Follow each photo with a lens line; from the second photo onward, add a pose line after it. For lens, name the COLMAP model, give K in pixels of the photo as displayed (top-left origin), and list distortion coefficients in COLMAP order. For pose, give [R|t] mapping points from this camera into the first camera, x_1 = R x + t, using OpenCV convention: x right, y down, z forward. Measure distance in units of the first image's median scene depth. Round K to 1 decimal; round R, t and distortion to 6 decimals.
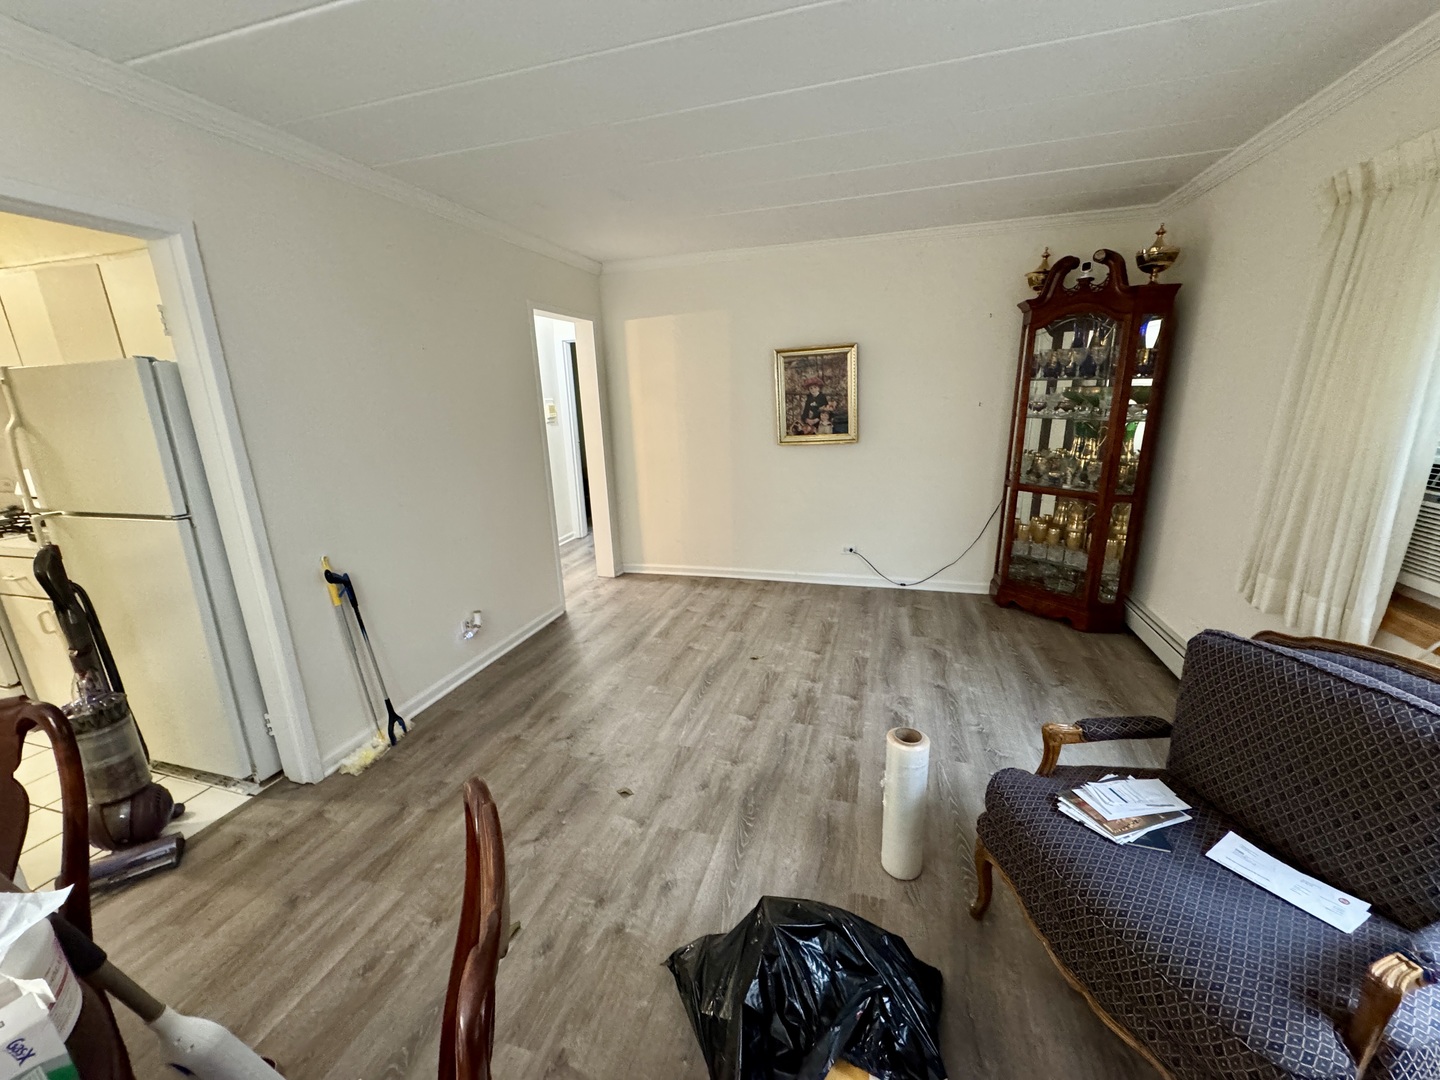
lens RADIAL K [[569.3, 0, 723.9], [0, 569.3, 538.6], [0, 0, 1]] dist [-0.003961, 0.000152]
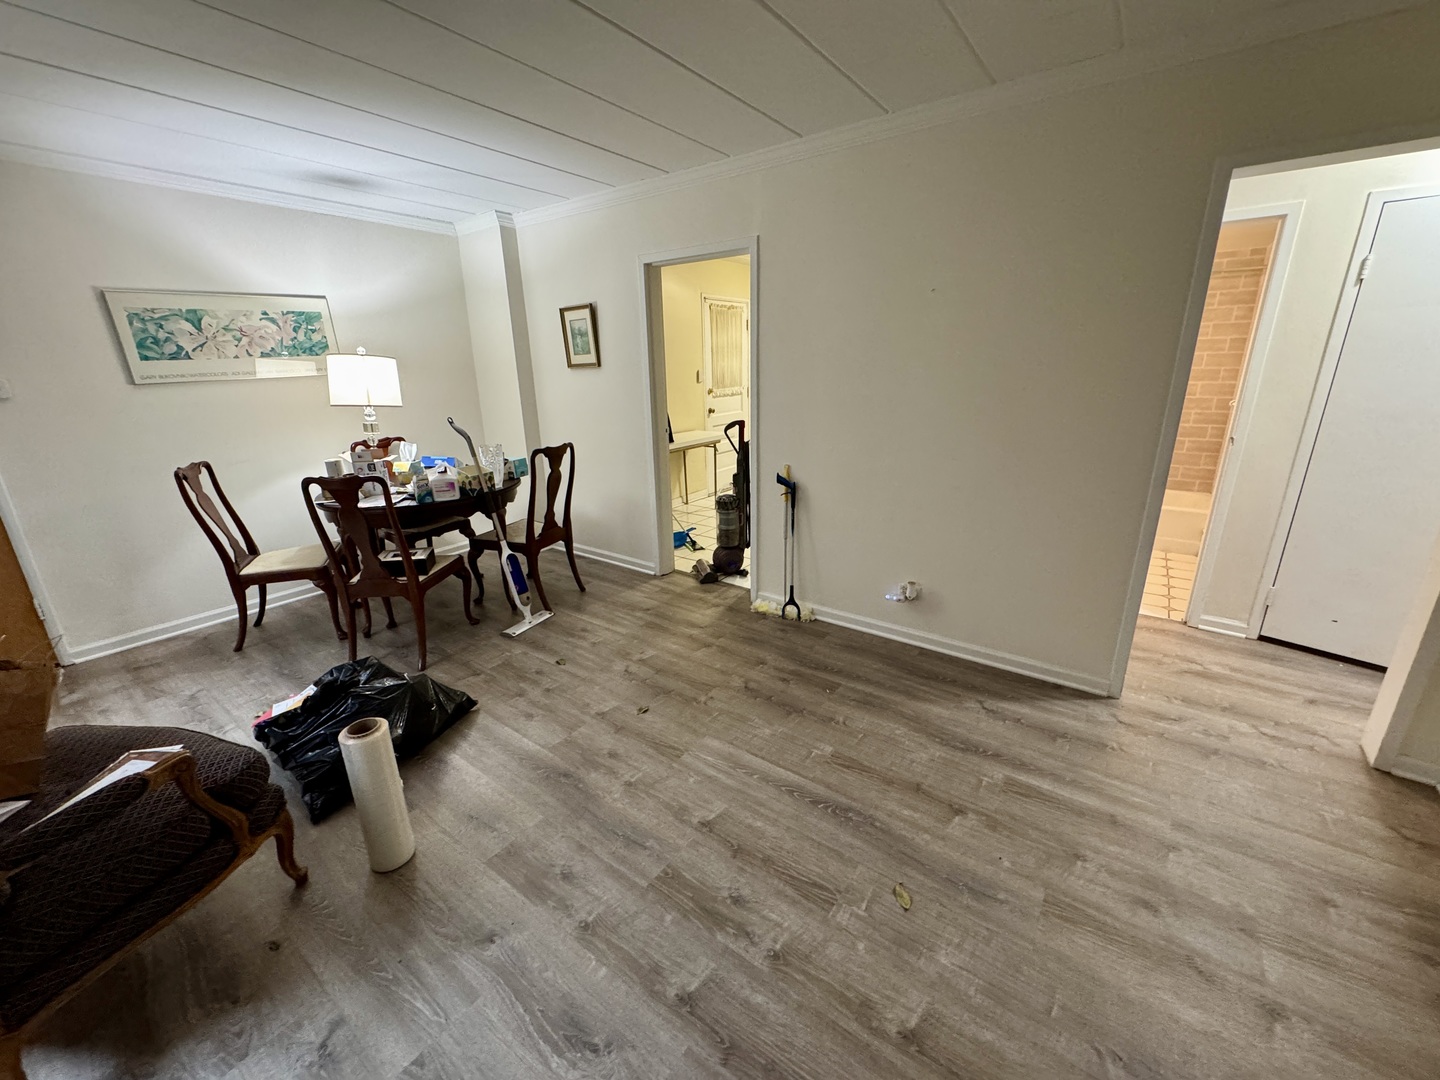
lens RADIAL K [[569.3, 0, 715.5], [0, 569.3, 538.4], [0, 0, 1]] dist [-0.003961, 0.000152]
pose [[-0.349709, 0.316662, -0.881719, 0.525802], [-0.203398, 0.893034, 0.401398, -0.271411], [0.914512, 0.319713, -0.247893, 1.025360]]
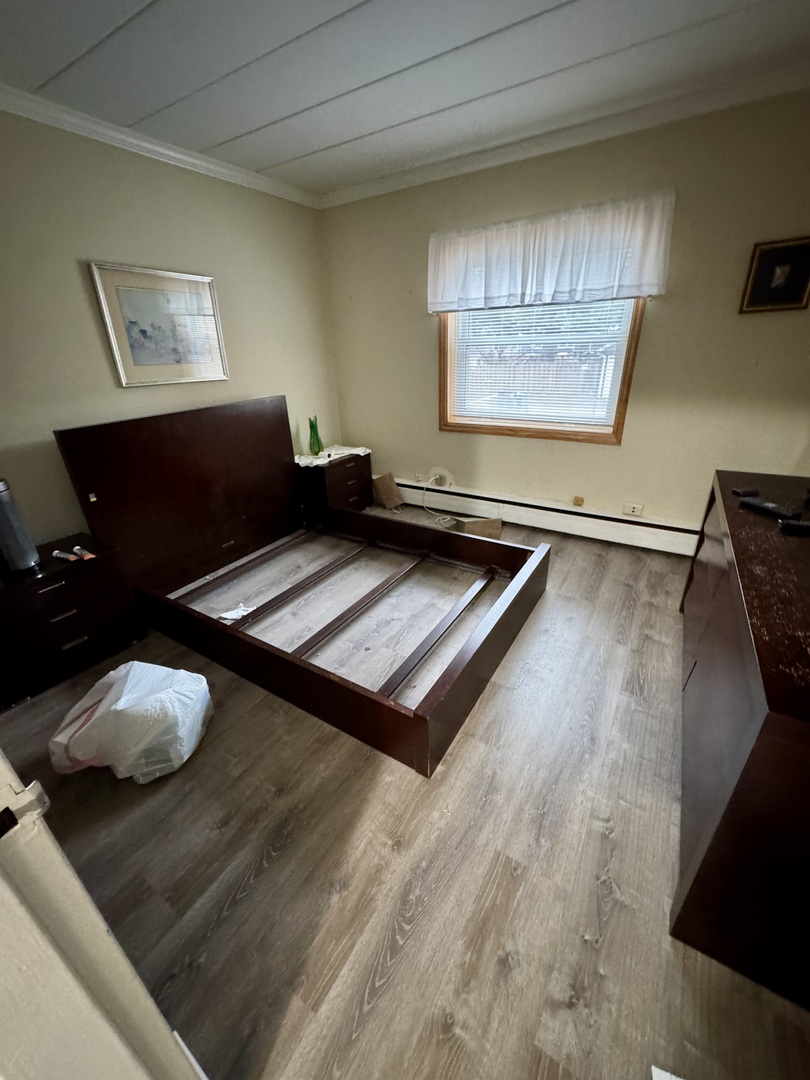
lens RADIAL K [[427.0, 0, 406.3], [0, 427.0, 539.8], [0, 0, 1]] dist [-0.003961, 0.000152]
pose [[-0.961682, -0.054285, 0.268739, 0.130906], [0.126725, 0.781197, 0.611287, -0.257480], [-0.243122, 0.621920, -0.744384, 1.087636]]
